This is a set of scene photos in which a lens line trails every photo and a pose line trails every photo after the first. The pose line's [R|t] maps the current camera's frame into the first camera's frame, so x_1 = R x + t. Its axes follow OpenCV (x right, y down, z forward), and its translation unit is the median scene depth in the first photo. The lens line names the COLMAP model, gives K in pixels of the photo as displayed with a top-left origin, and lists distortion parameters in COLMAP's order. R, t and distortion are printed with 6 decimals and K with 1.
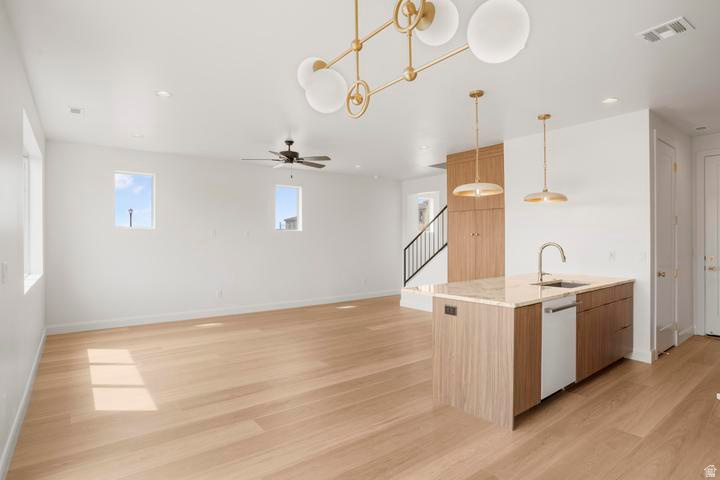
lens RADIAL K [[375.0, 0, 360.9], [0, 375.0, 239.9], [0, 0, 1]] dist [-0.028983, 0.000185]
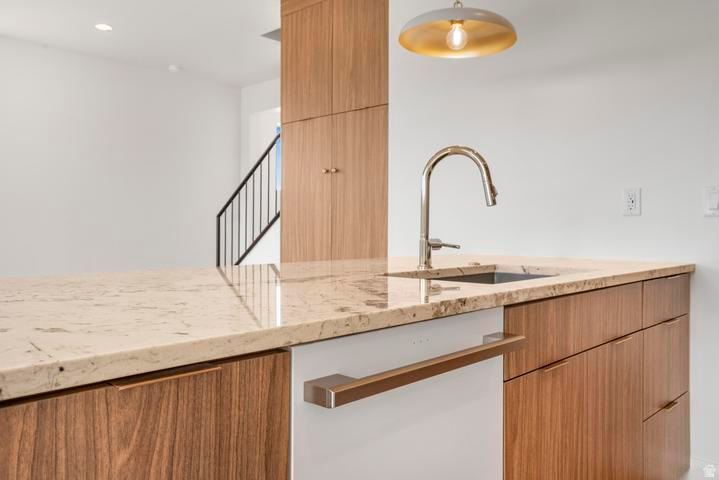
lens RADIAL K [[570.4, 0, 359.4], [0, 570.4, 237.2], [0, 0, 1]] dist [0.045421, 0.001976]
pose [[0.985977, 0.006776, 0.166746, 0.341848], [-0.009184, 0.999864, 0.013677, 0.078903], [-0.166631, -0.015017, 0.985905, 0.520597]]
